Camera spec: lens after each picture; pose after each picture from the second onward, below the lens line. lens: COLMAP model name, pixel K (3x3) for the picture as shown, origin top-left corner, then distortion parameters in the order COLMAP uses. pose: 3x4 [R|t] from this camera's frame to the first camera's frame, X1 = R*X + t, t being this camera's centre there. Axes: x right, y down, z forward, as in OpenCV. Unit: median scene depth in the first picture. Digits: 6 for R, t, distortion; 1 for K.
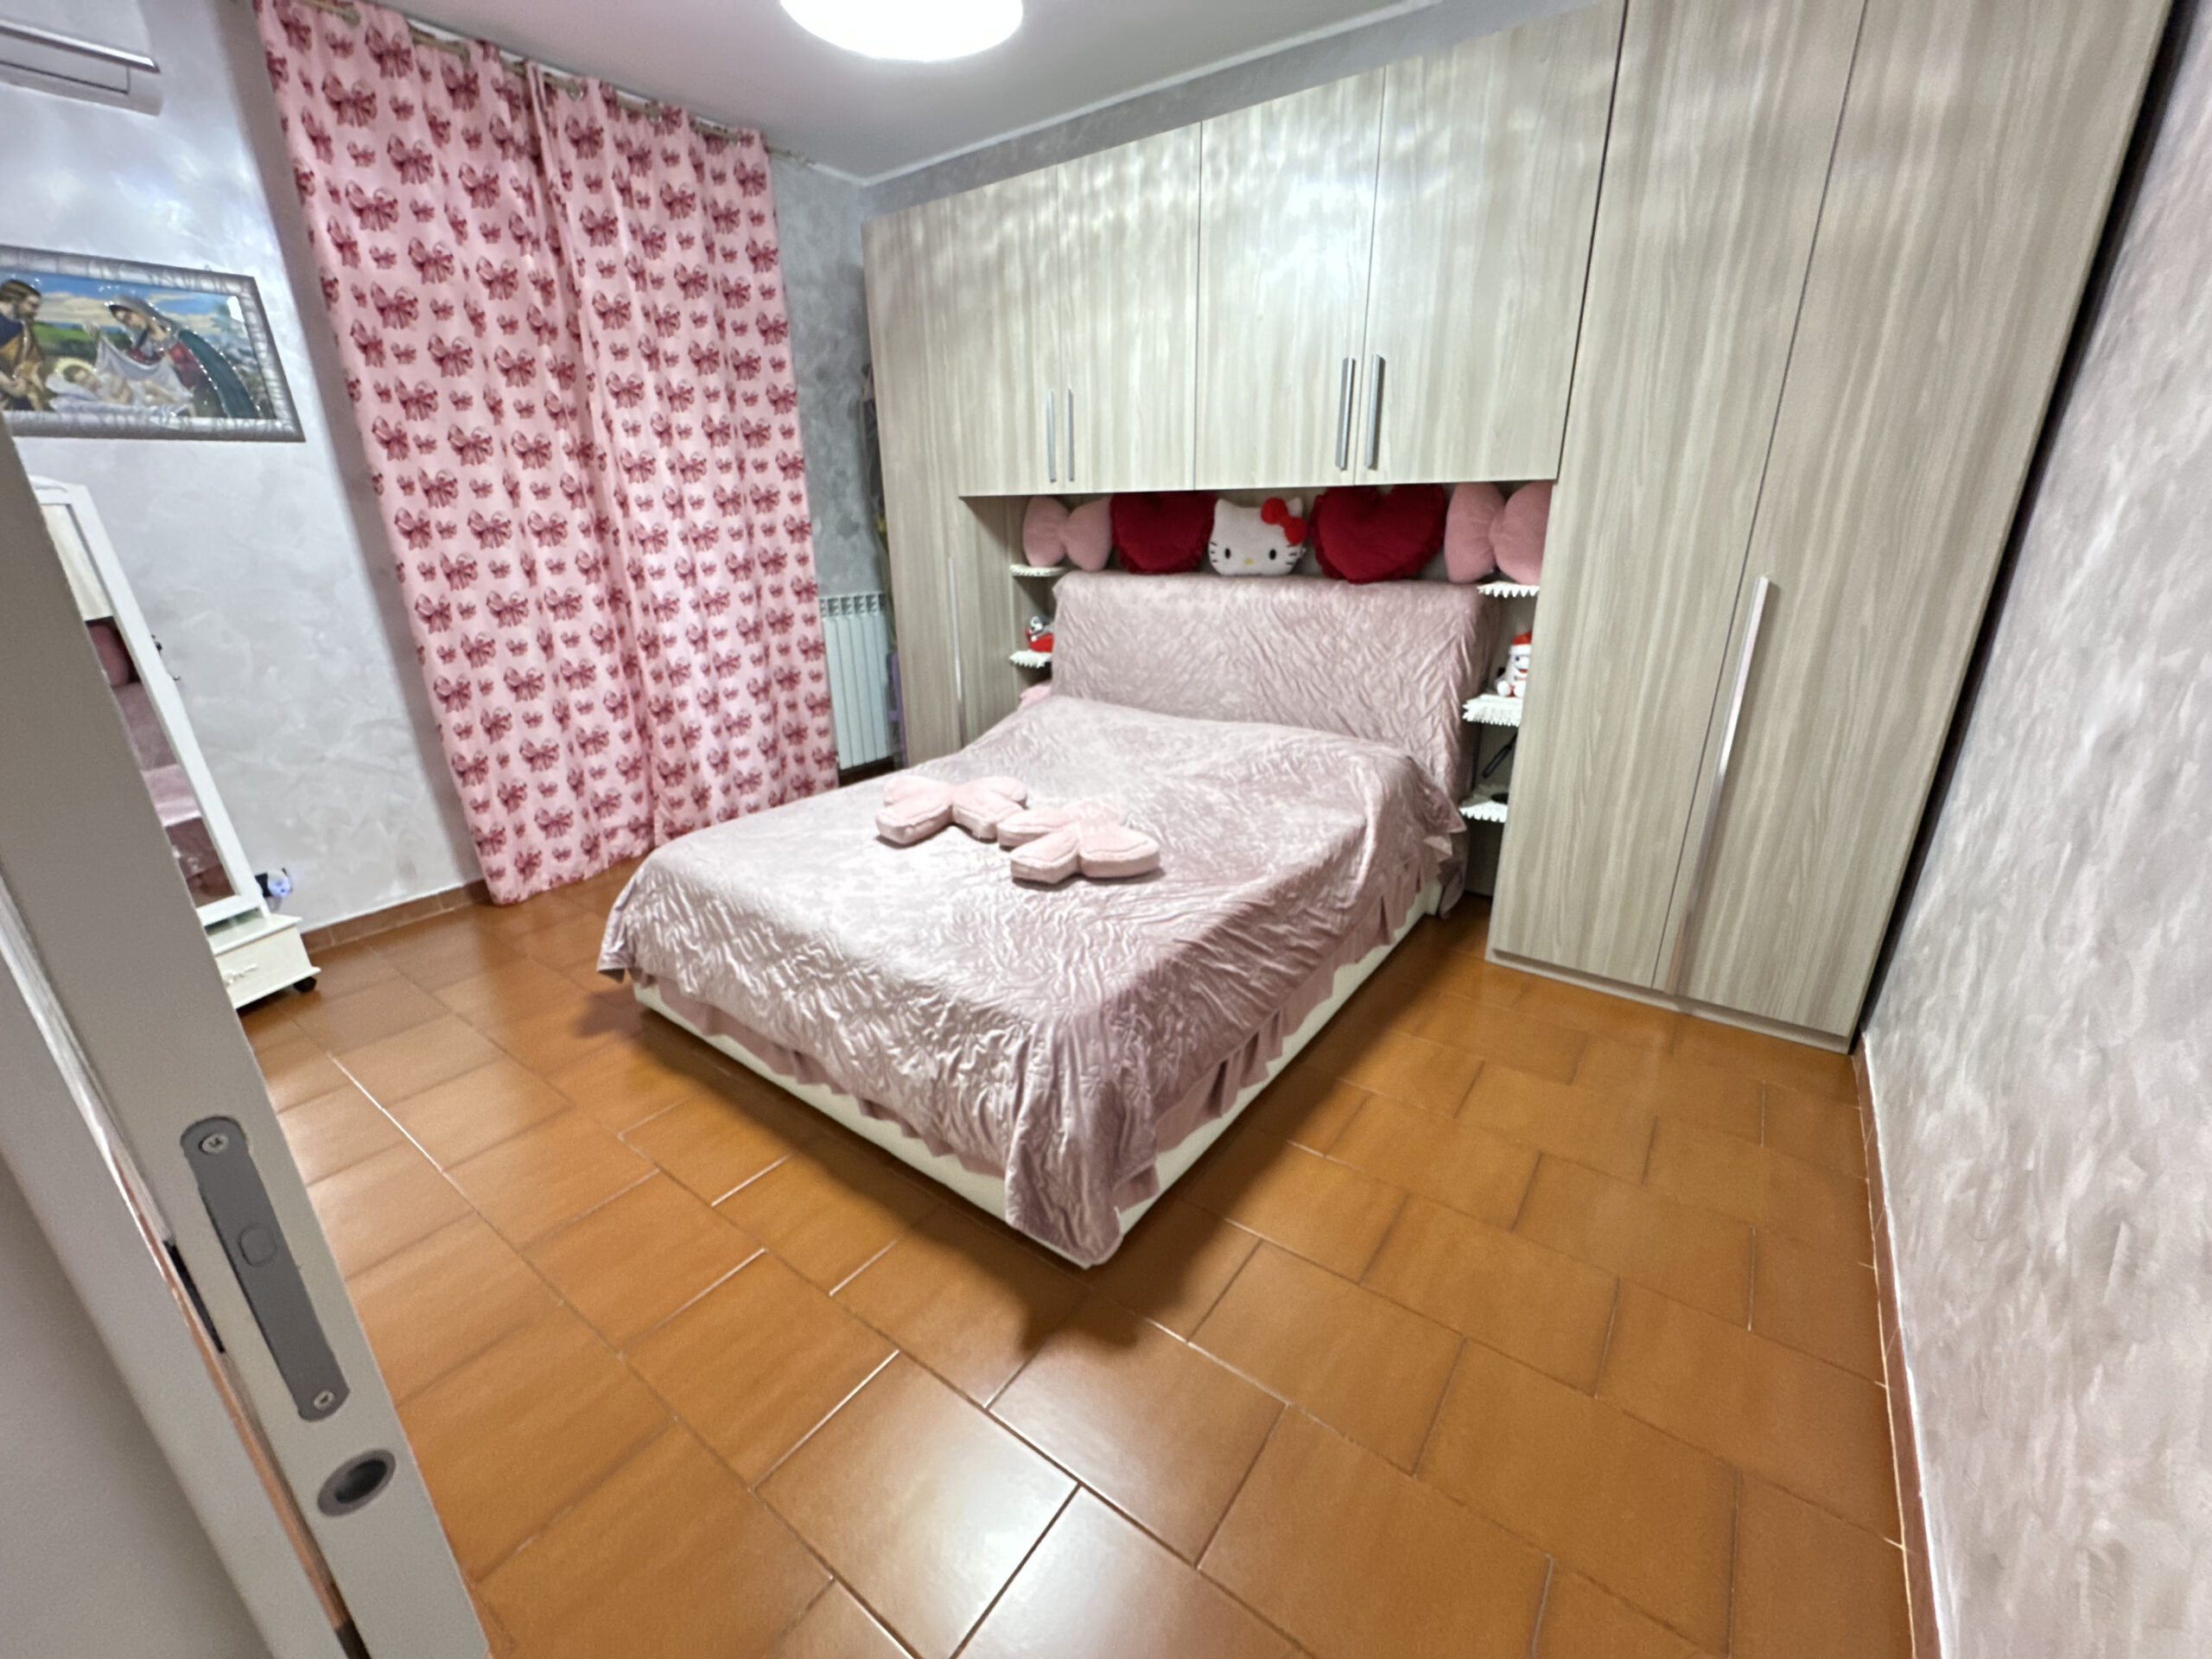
lens RADIAL K [[883.1, 0, 1113.3], [0, 883.1, 824.6], [0, 0, 1]] dist [-0.005659, 0.000853]
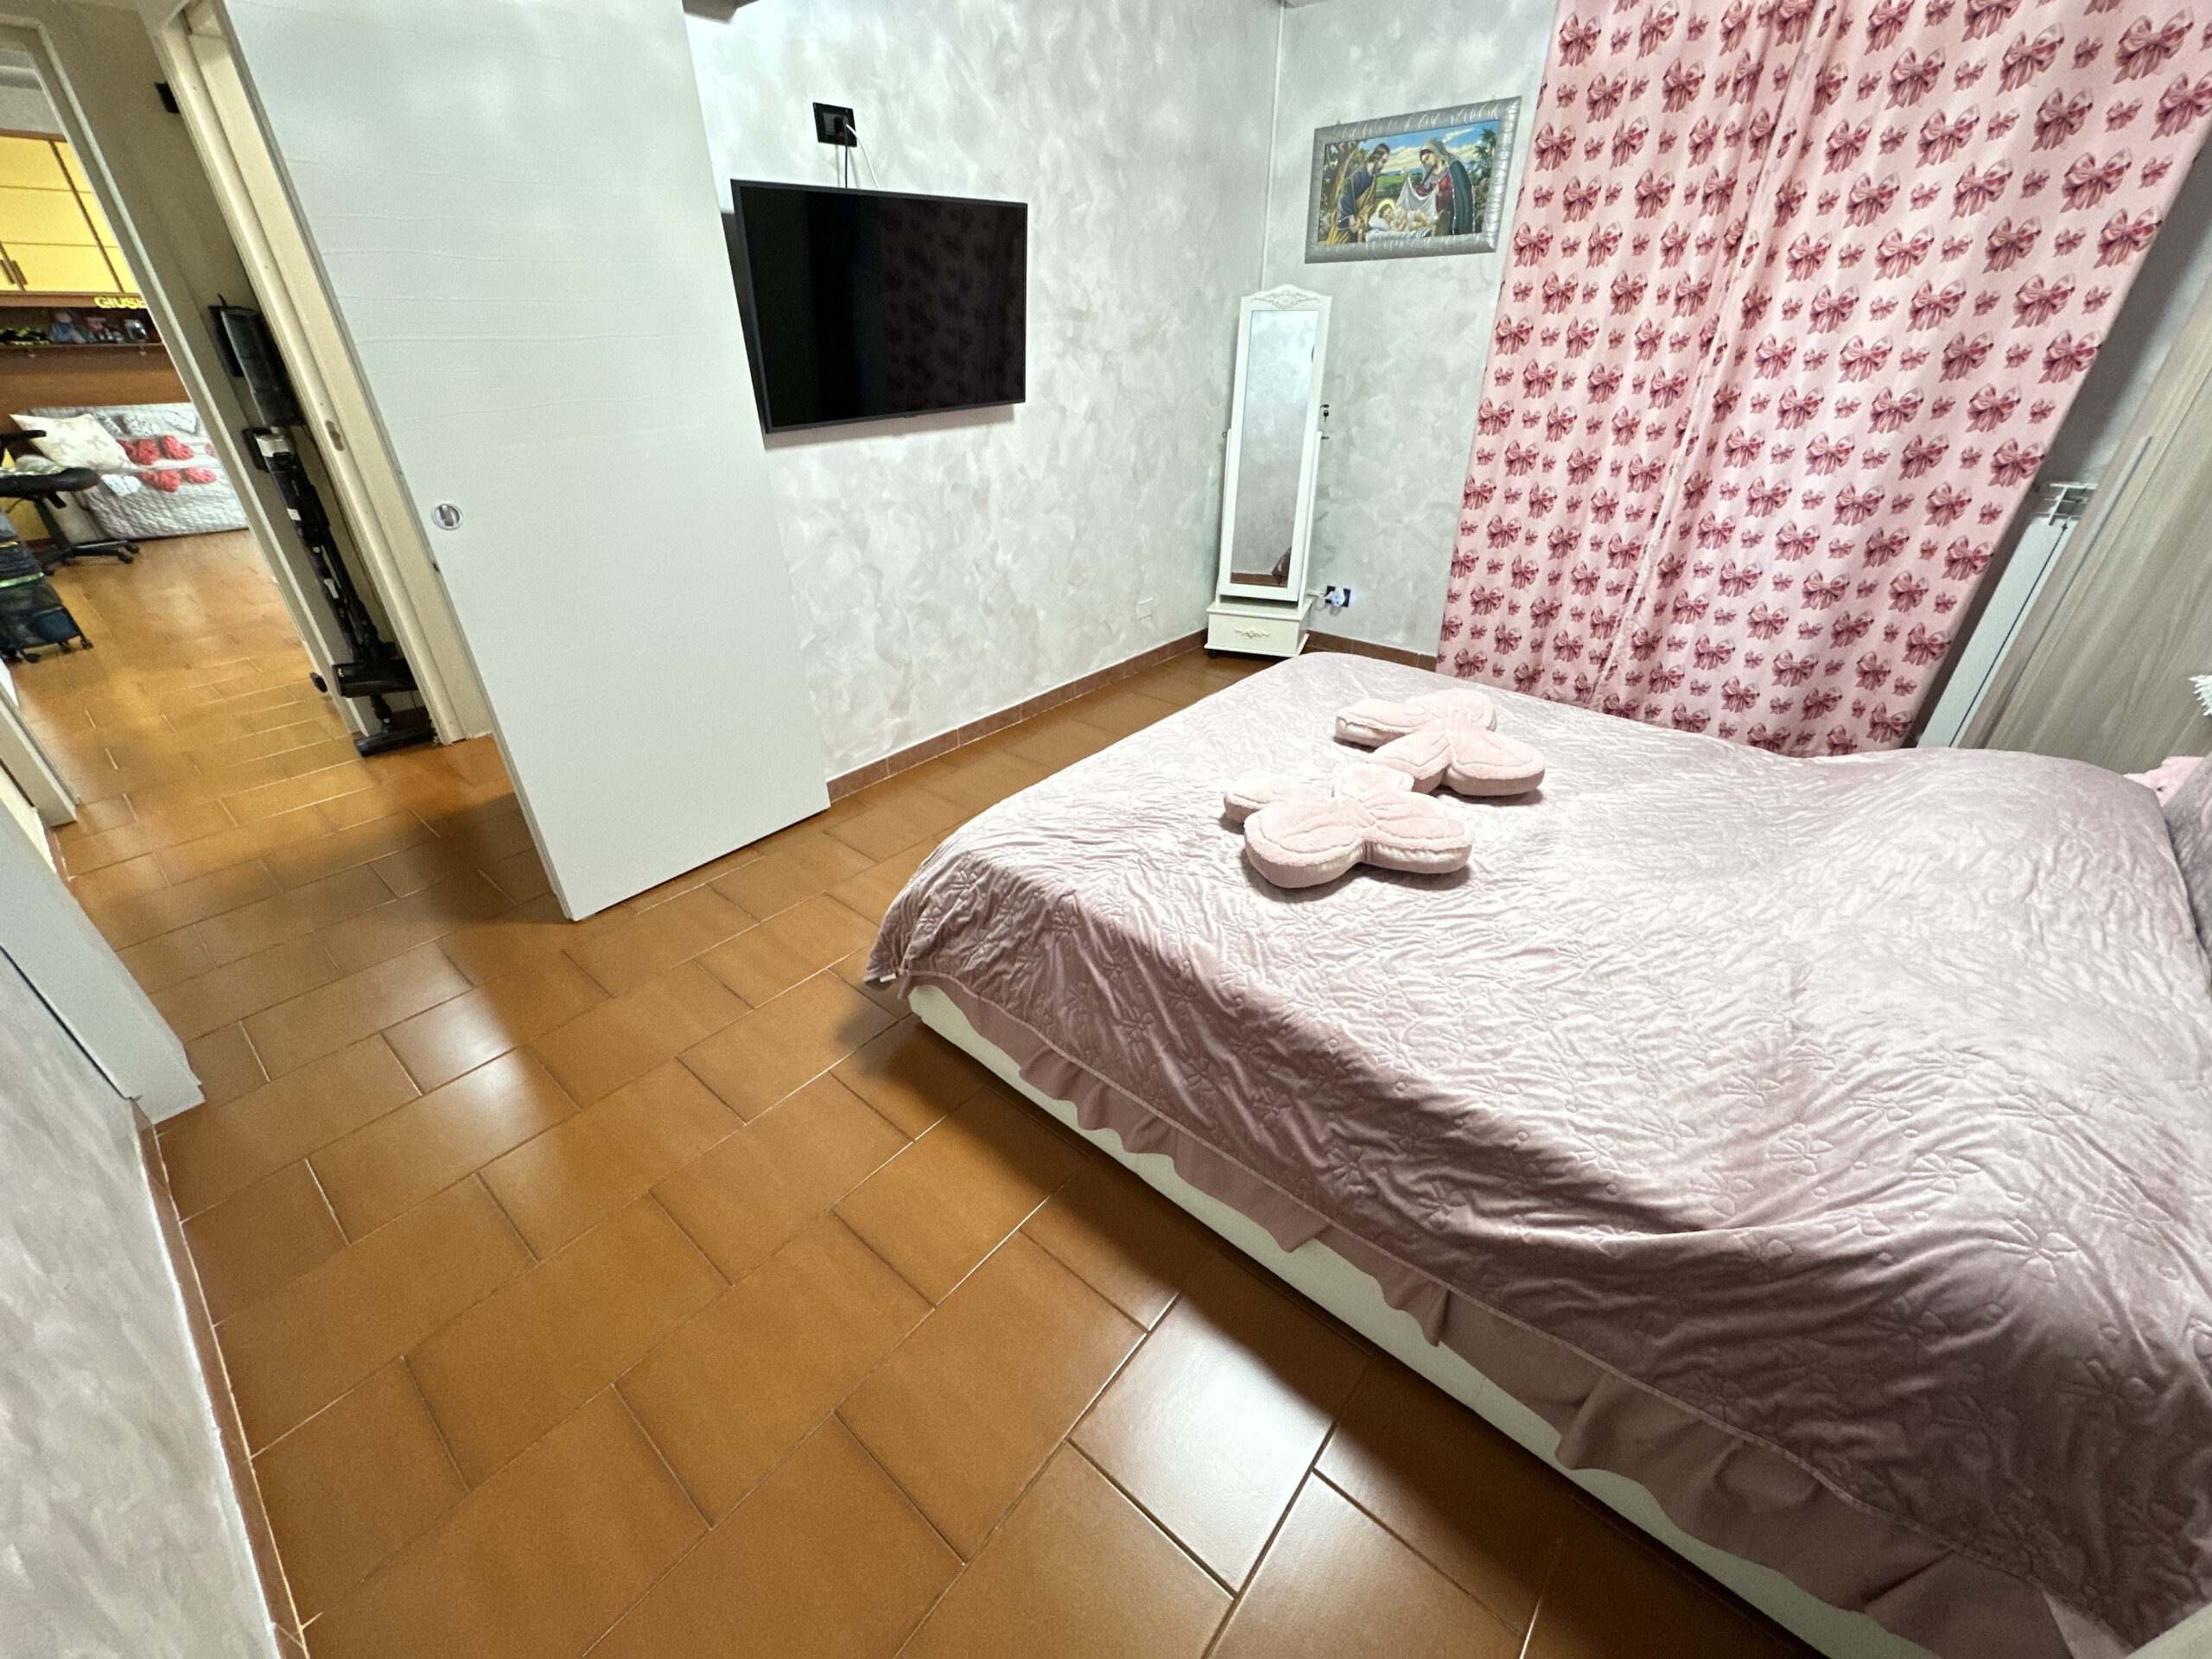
lens RADIAL K [[883.1, 0, 1110.9], [0, 883.1, 833.1], [0, 0, 1]] dist [-0.005659, 0.000853]
pose [[-0.073186, 0.517333, -0.852649, 0.649758], [-0.330387, 0.794090, 0.510162, -0.306736], [0.941004, 0.319041, 0.112804, 0.778546]]
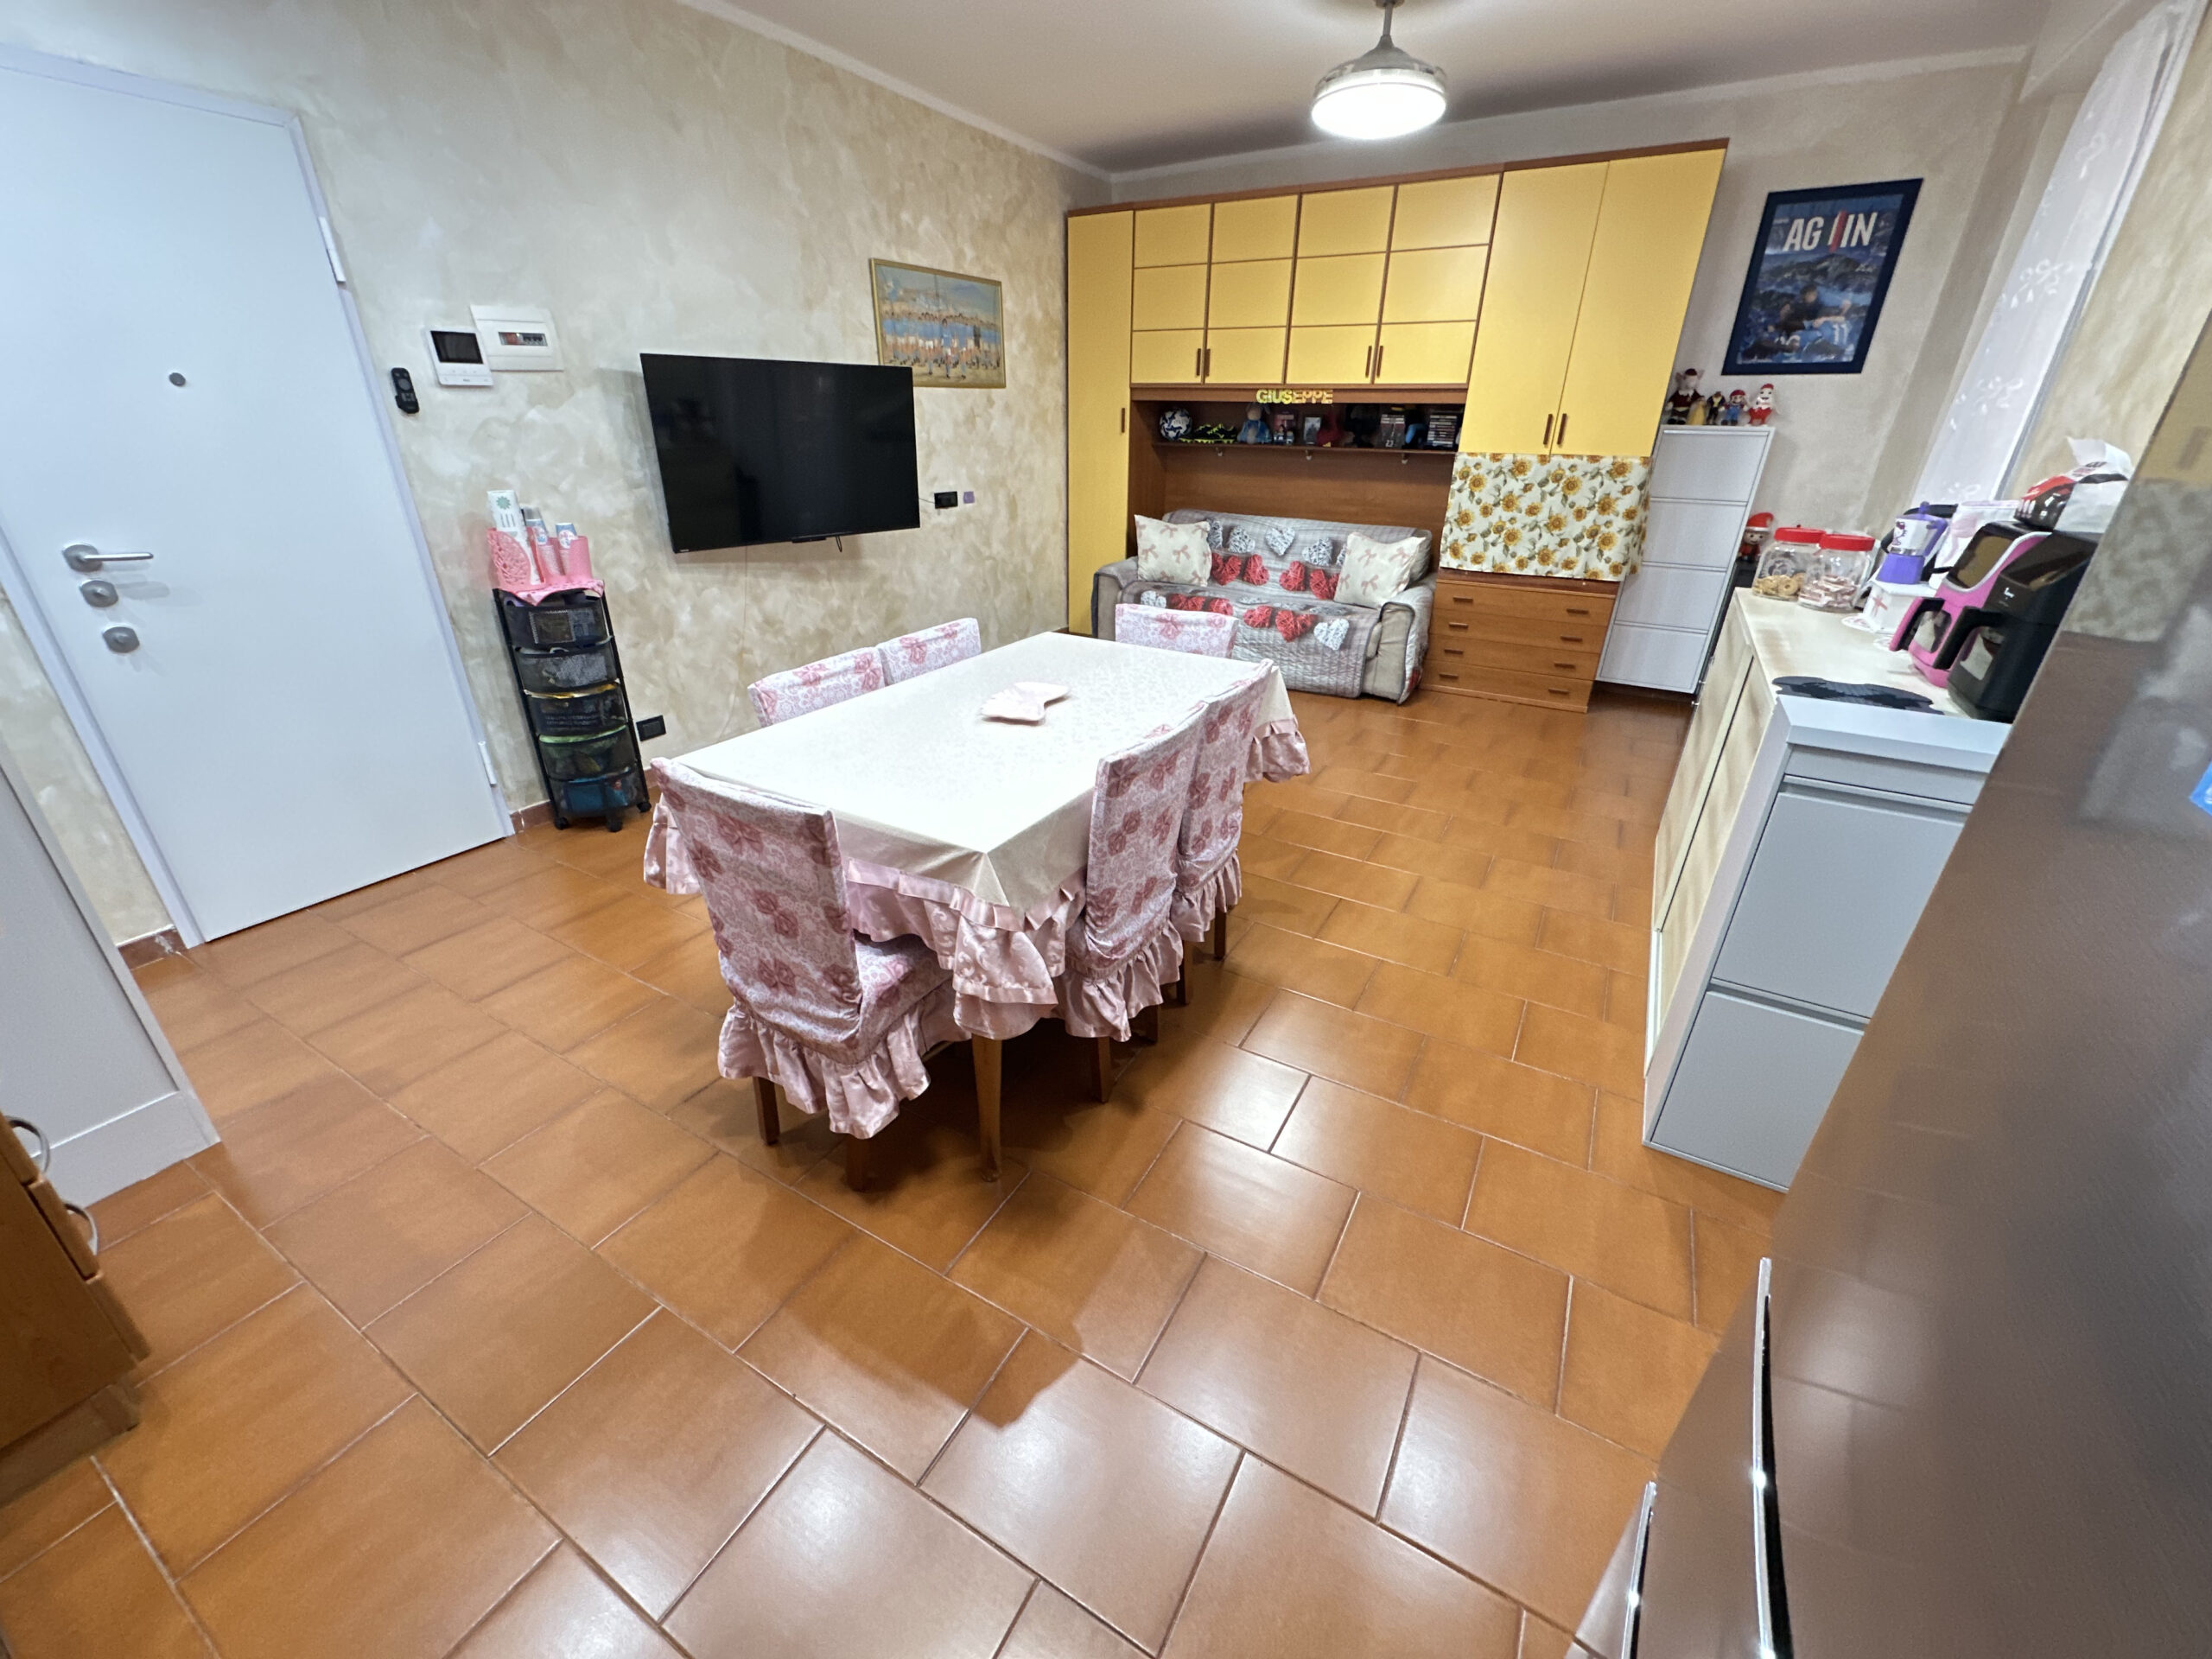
lens RADIAL K [[883.1, 0, 1106.6], [0, 883.1, 826.1], [0, 0, 1]] dist [-0.005659, 0.000853]
pose [[-0.995054, 0.046527, -0.087768, -1.707987], [-0.028343, 0.713835, 0.699740, 0.062062], [0.095208, 0.698767, -0.708985, -0.161128]]
